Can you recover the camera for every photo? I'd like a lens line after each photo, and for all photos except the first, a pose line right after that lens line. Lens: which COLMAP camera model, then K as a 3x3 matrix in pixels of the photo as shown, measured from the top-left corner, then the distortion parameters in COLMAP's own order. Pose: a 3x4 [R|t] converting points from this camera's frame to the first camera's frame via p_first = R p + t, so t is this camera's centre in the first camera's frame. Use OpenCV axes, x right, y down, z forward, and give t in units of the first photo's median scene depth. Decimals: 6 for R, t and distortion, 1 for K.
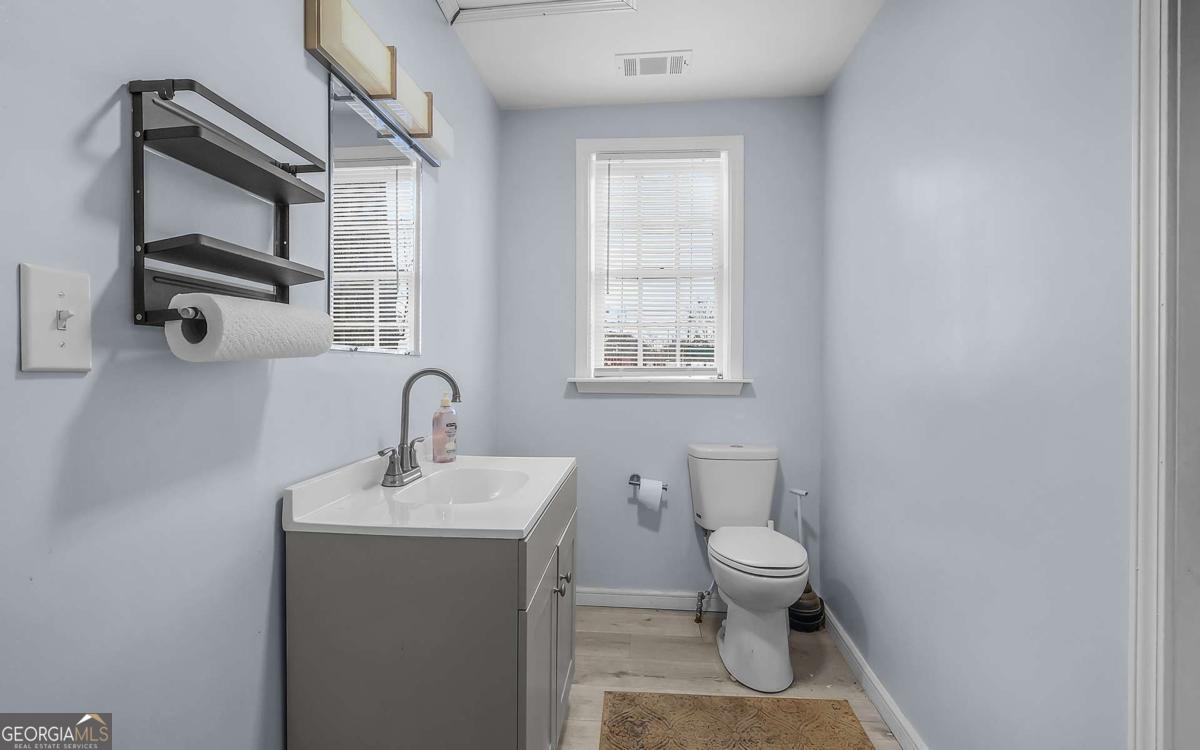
lens RADIAL K [[562.9, 0, 592.2], [0, 562.9, 372.9], [0, 0, 1]] dist [0.000310, 0.001732]
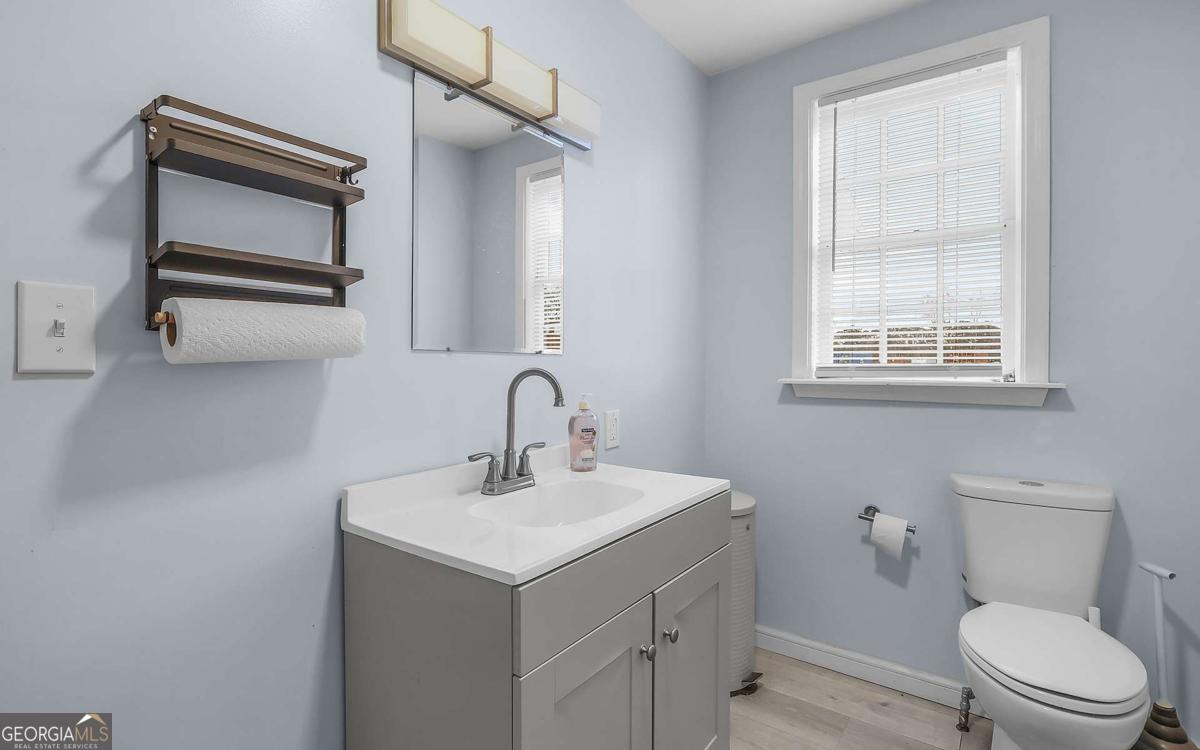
lens RADIAL K [[562.9, 0, 602.4], [0, 562.9, 367.5], [0, 0, 1]] dist [0.000310, 0.001732]
pose [[0.856394, -0.002759, -0.516316, 0.177125], [-0.000570, 0.999980, -0.006290, -0.002314], [0.516323, 0.005681, 0.856375, 0.177229]]
